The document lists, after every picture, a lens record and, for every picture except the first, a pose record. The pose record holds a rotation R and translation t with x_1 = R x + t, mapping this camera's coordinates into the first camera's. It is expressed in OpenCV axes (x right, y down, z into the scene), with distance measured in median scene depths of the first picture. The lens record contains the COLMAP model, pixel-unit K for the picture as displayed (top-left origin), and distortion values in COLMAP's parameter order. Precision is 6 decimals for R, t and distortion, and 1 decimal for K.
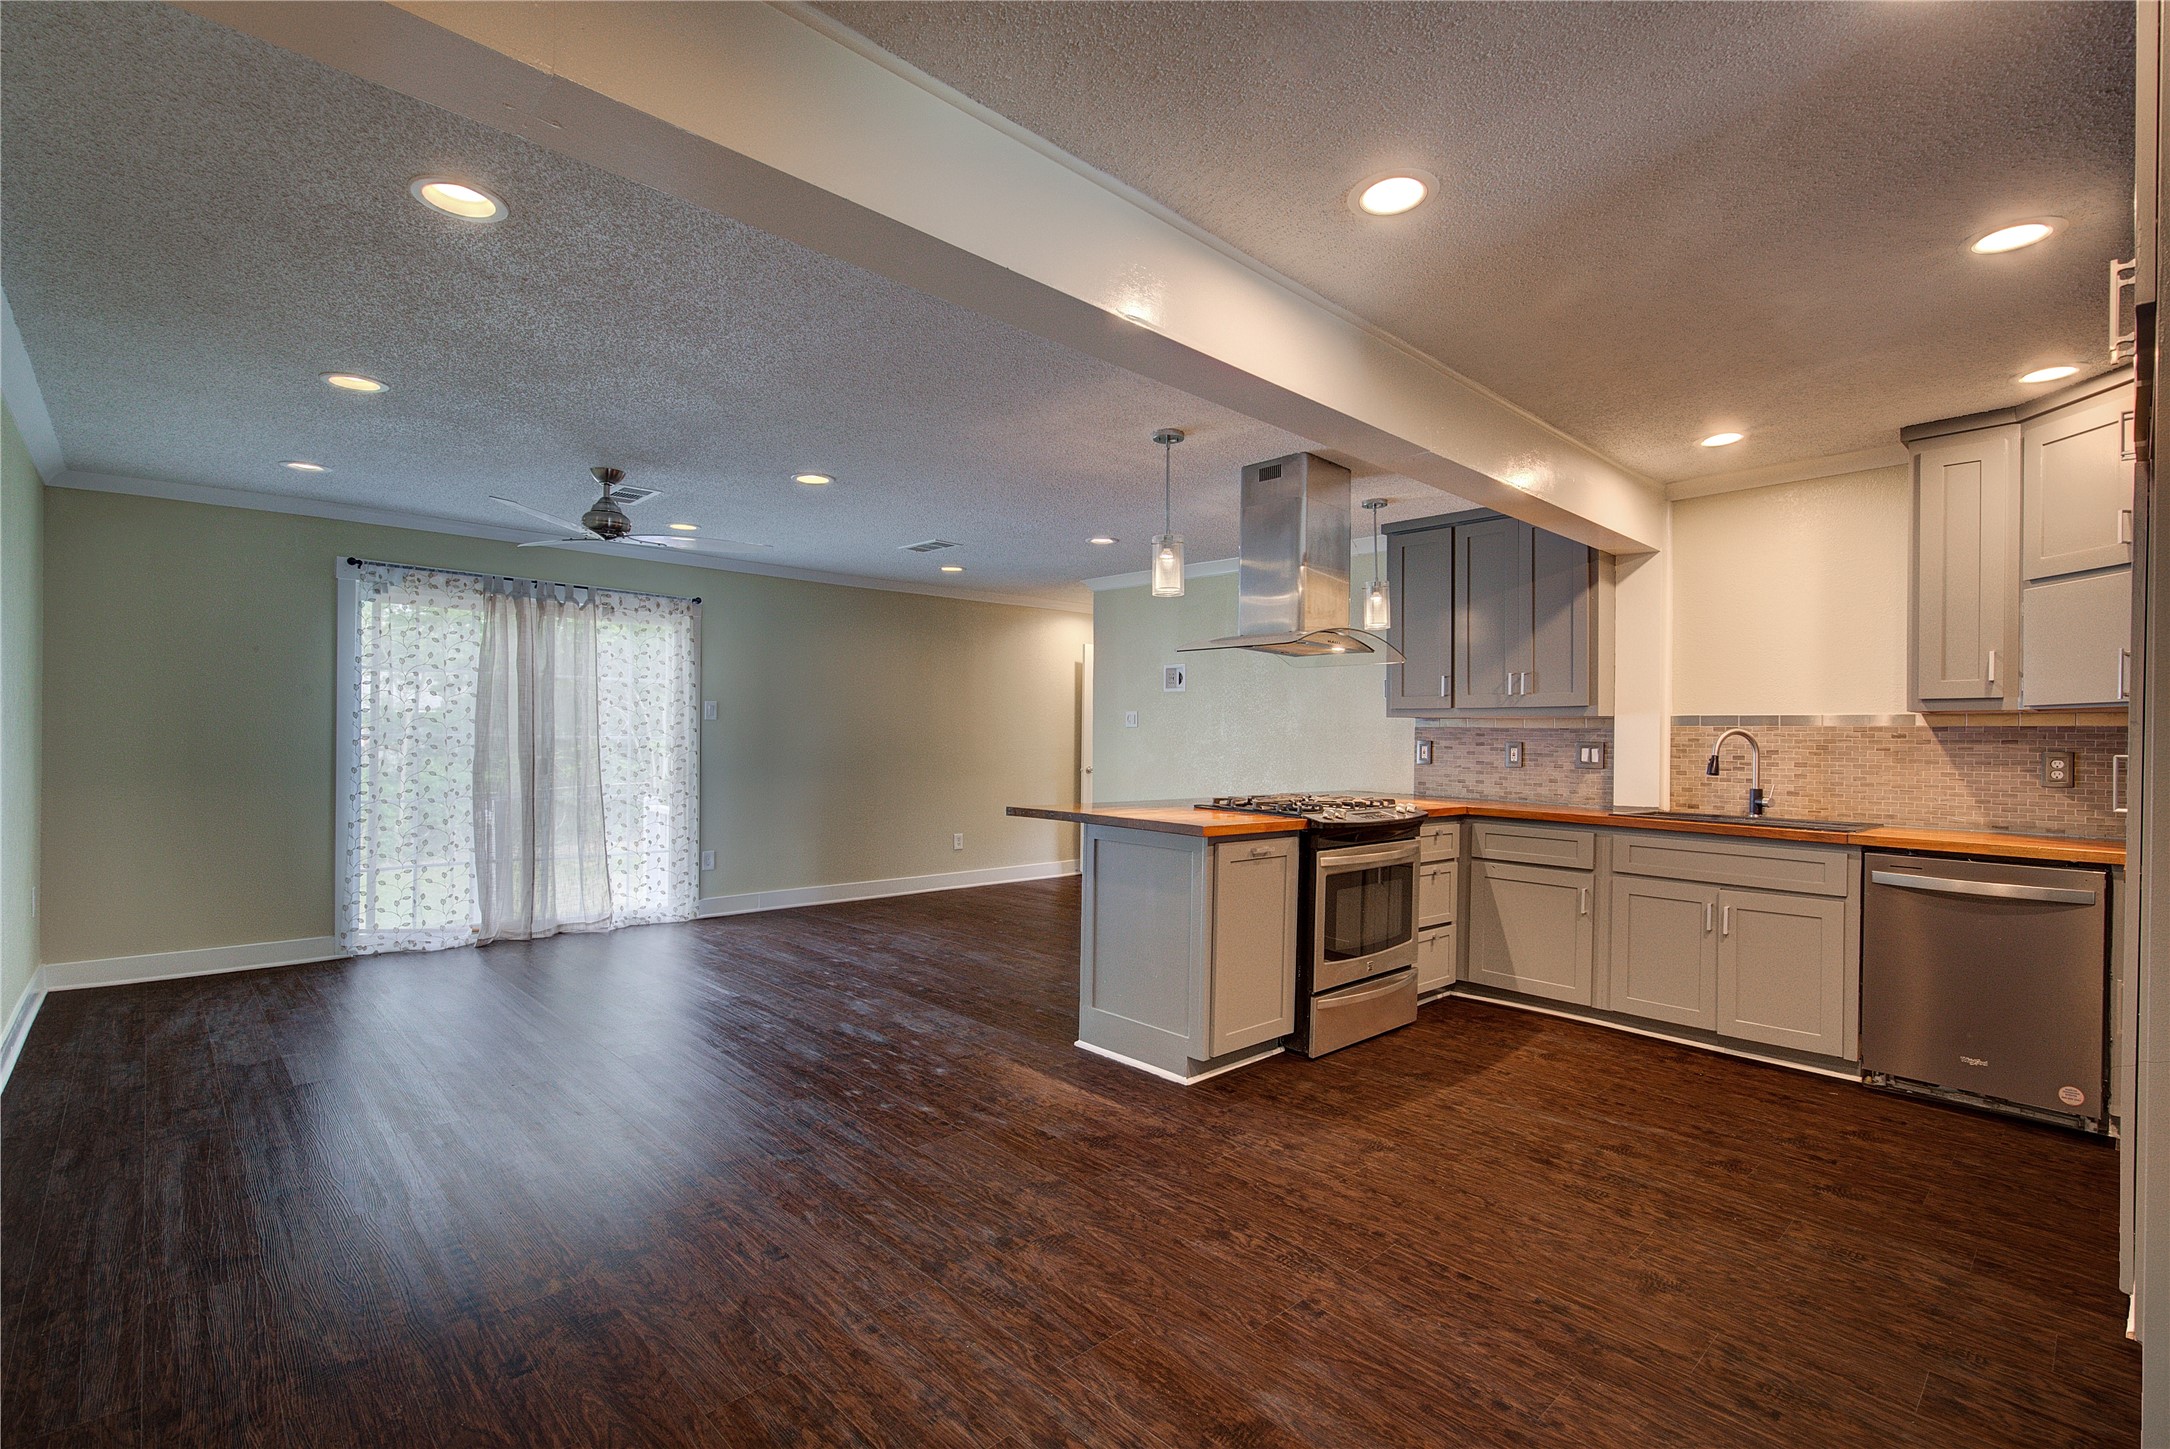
lens RADIAL K [[984.9, 0, 1090.9], [0, 984.9, 735.9], [0, 0, 1]] dist [-0.001202, 0.000076]
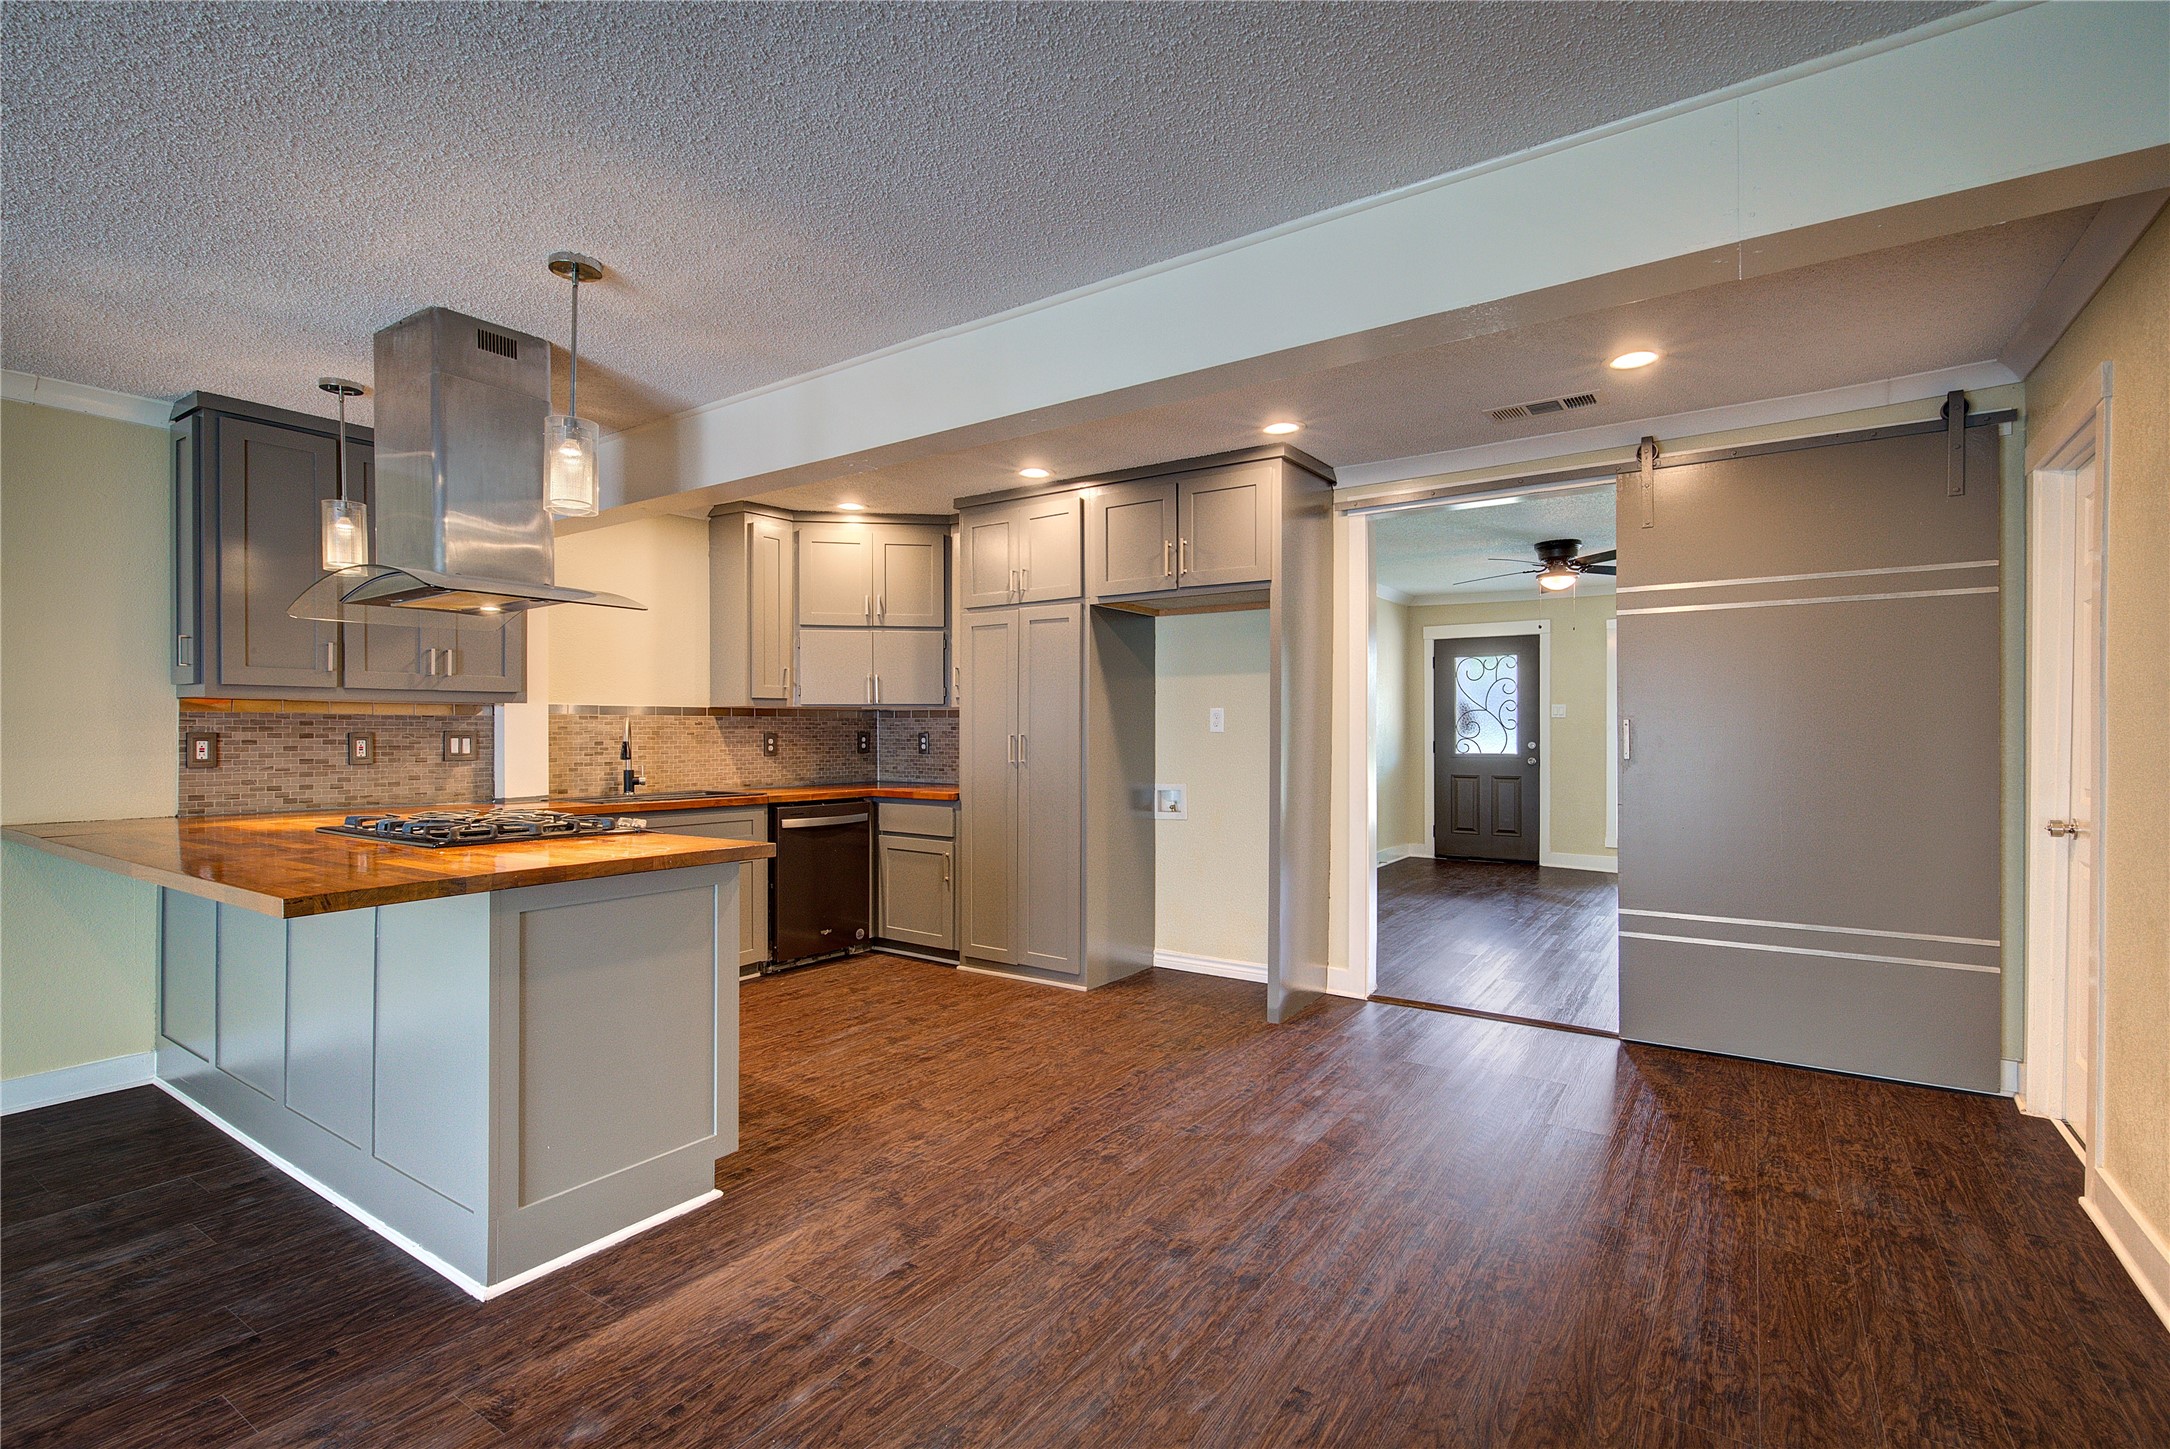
lens RADIAL K [[998.2, 0, 1088.5], [0, 998.2, 720.0], [0, 0, 1]] dist [-0.002375, 0.000054]
pose [[-0.221392, -0.003335, 0.975179, -0.794591], [-0.002270, 0.999993, 0.002904, -0.012576], [-0.975182, -0.001571, -0.221398, 1.009082]]
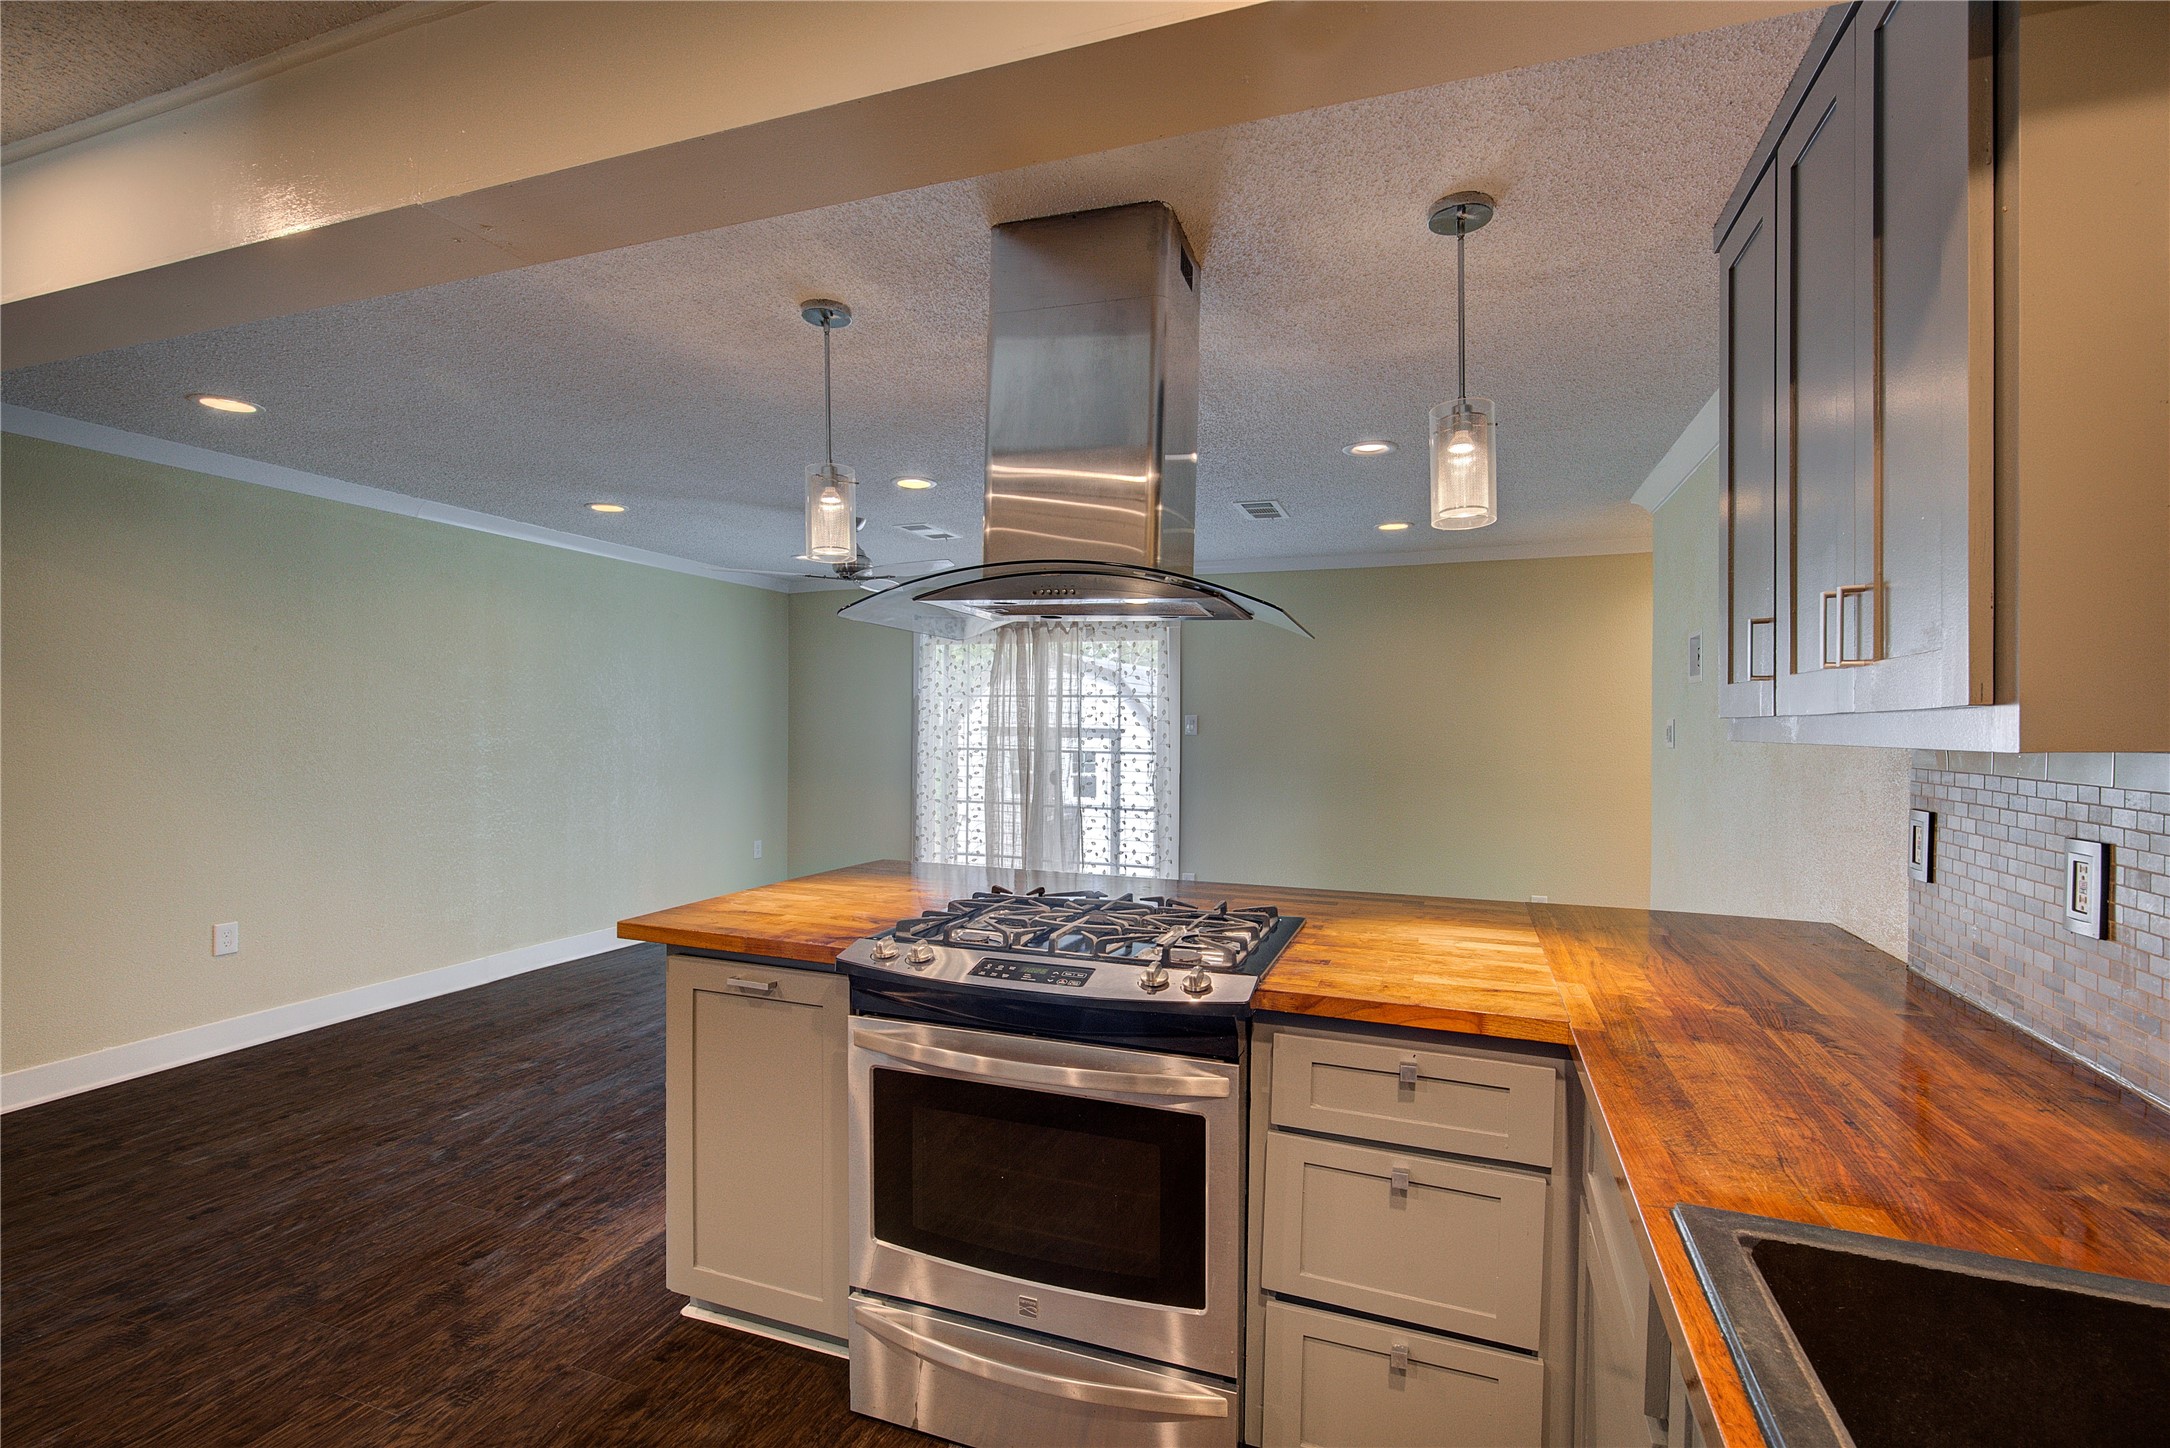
lens RADIAL K [[984.9, 0, 1090.9], [0, 984.9, 735.4], [0, 0, 1]] dist [-0.001202, 0.000076]
pose [[0.451991, 0.002943, -0.892018, 0.904640], [-0.003067, 0.999994, 0.001745, -0.036225], [0.892017, 0.001947, 0.451997, 1.065152]]
